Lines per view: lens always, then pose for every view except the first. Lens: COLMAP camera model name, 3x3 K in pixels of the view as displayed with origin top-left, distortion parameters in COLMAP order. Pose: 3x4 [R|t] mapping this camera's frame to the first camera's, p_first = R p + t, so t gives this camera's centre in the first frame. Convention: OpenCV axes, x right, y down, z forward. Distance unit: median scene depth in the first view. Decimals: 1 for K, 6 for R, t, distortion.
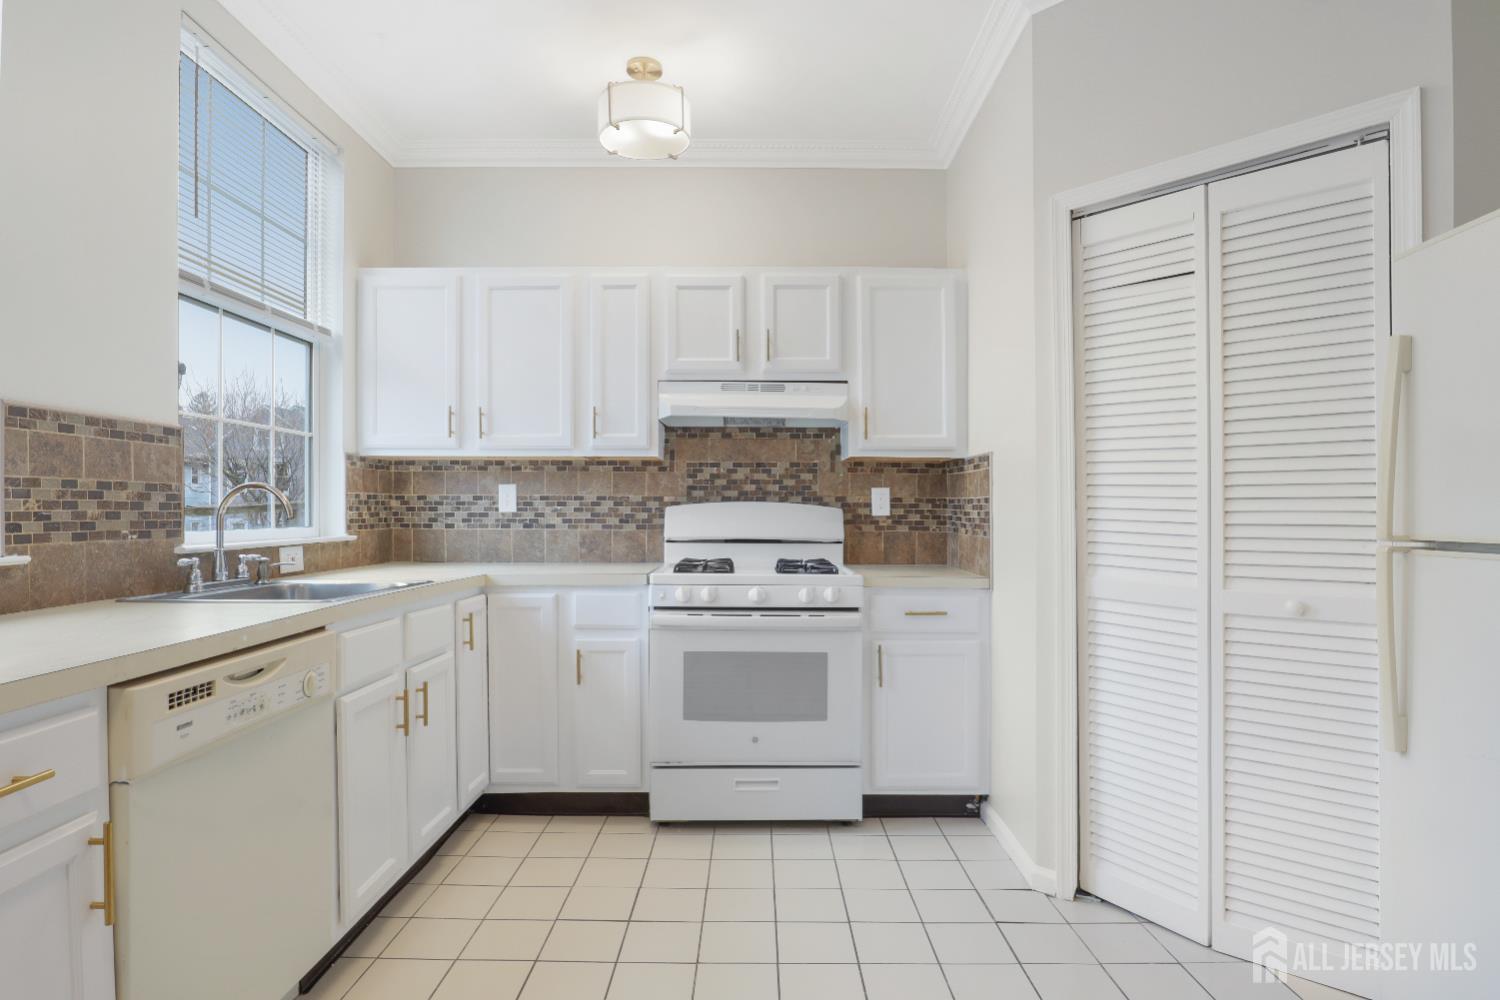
lens RADIAL K [[792.3, 0, 760.9], [0, 792.3, 511.4], [0, 0, 1]] dist [-0.045464, 0.002282]
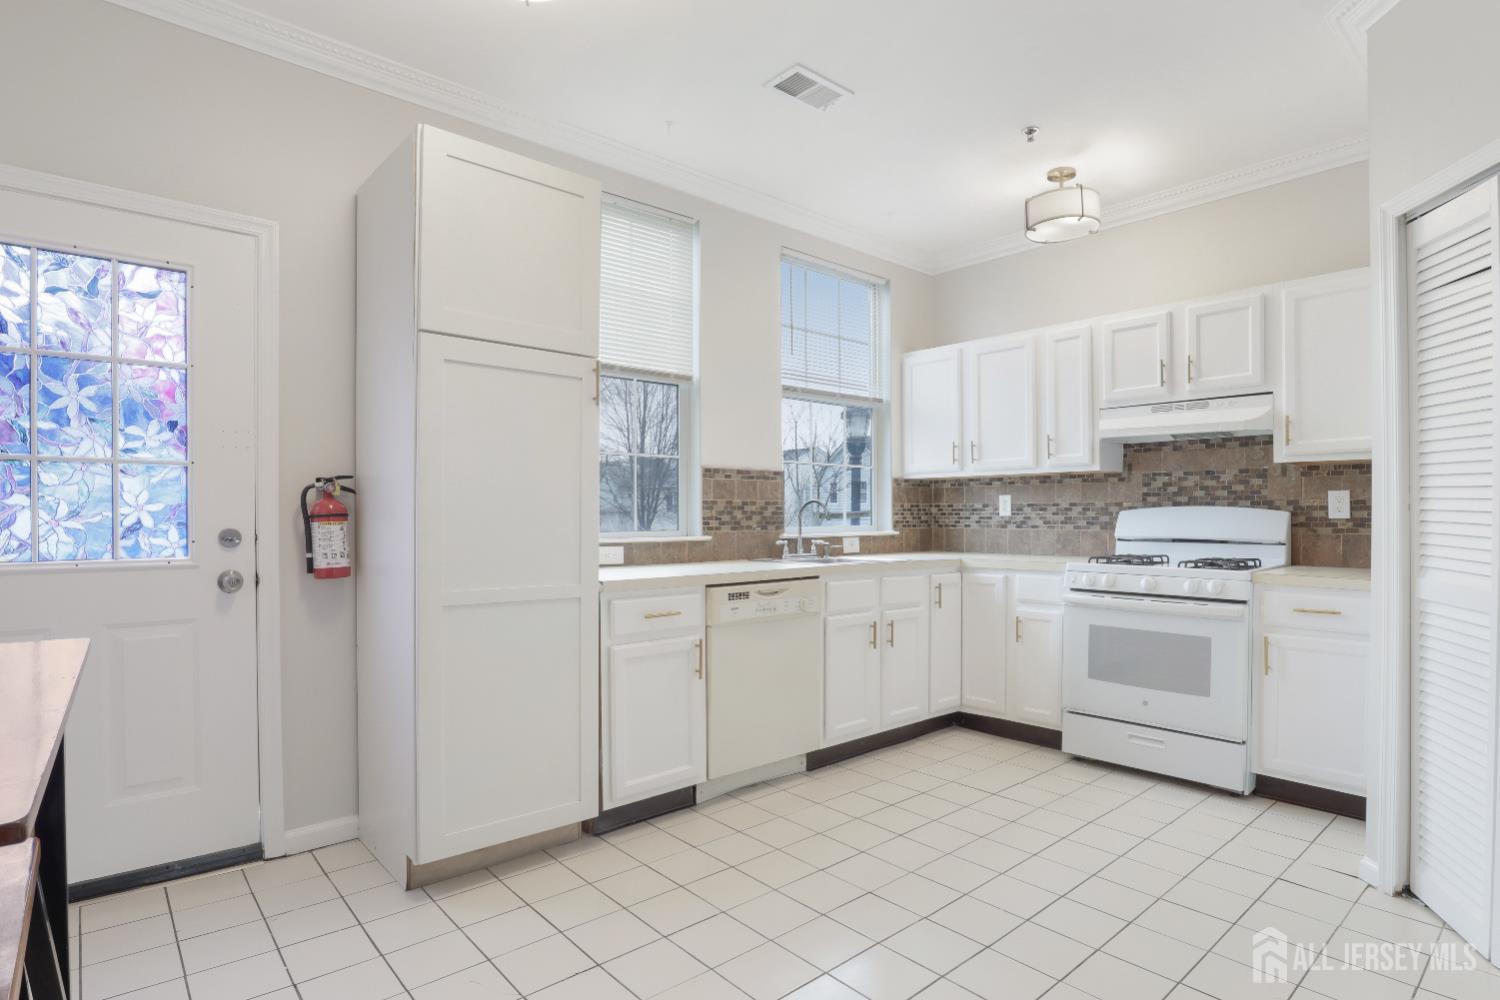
lens RADIAL K [[792.3, 0, 760.9], [0, 792.3, 511.4], [0, 0, 1]] dist [-0.045464, 0.002282]
pose [[0.655986, -0.006878, -0.754742, 0.447854], [0.002581, 0.999973, -0.006869, 0.001399], [0.754769, 0.002558, 0.655986, -0.203591]]
